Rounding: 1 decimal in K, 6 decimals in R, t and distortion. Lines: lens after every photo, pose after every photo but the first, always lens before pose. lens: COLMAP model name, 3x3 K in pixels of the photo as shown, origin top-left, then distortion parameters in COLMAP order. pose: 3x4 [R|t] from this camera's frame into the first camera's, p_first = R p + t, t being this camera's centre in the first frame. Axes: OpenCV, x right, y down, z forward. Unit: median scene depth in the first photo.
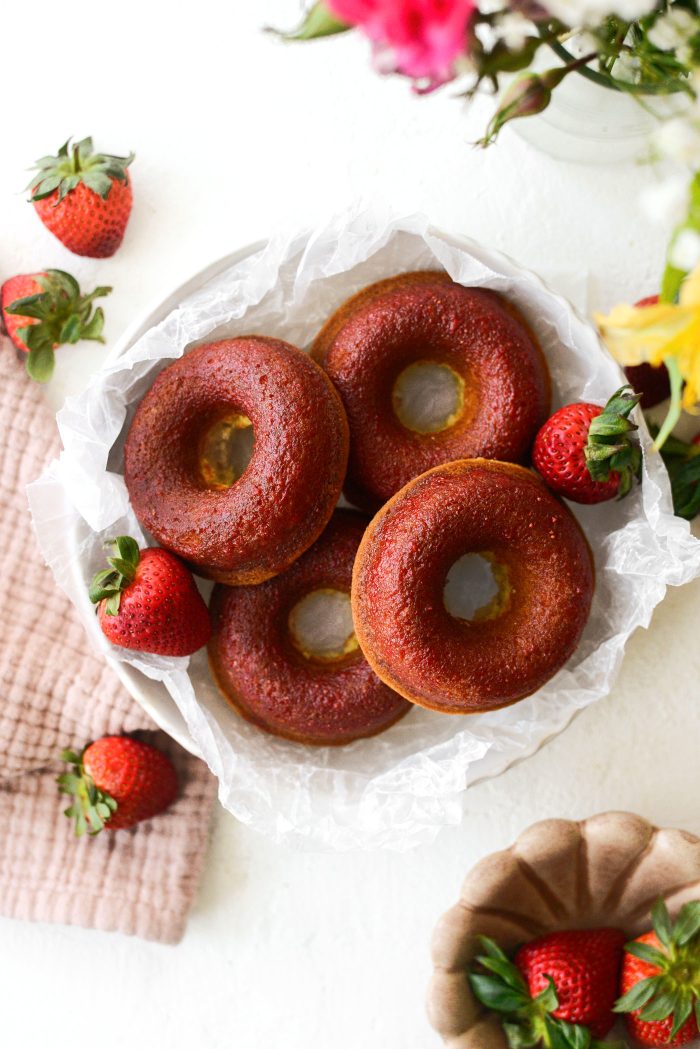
lens RADIAL K [[1481.6, 0, 350.0], [0, 1481.6, 524.5], [0, 0, 1]] dist [0.003904, 0.004084]
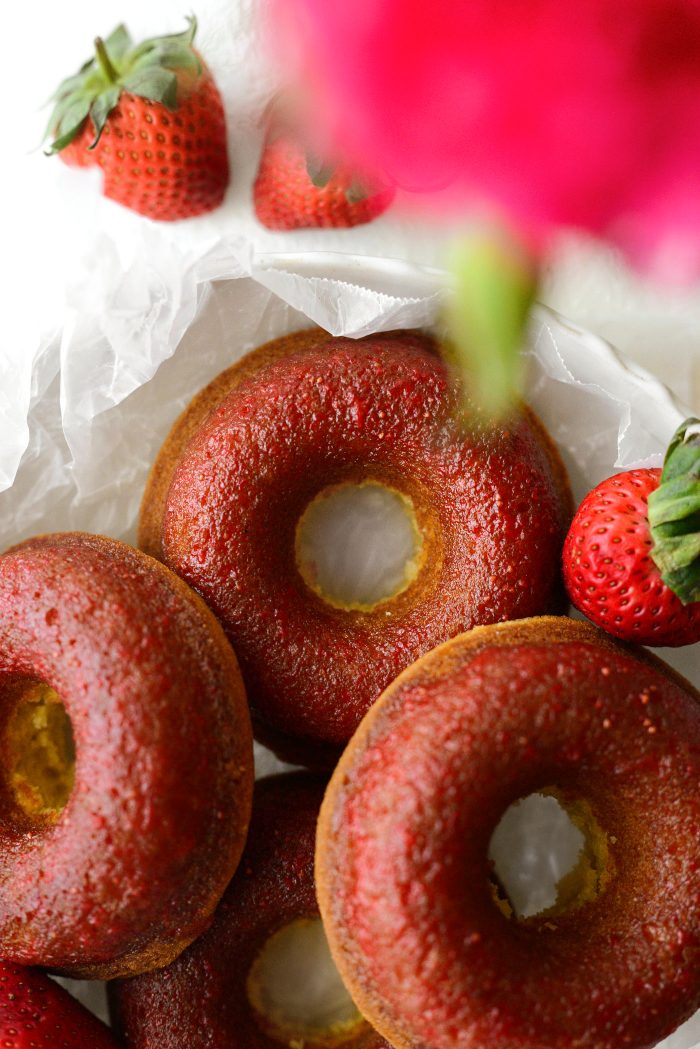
lens RADIAL K [[1687.6, 0, 350.0], [0, 1687.6, 524.5], [0, 0, 1]] dist [-0.409213, 1.603123]
pose [[0.949882, -0.312510, 0.007821, 0.049892], [0.312109, 0.946659, -0.080150, -0.045568], [0.017644, 0.078574, 0.996752, 0.380302]]
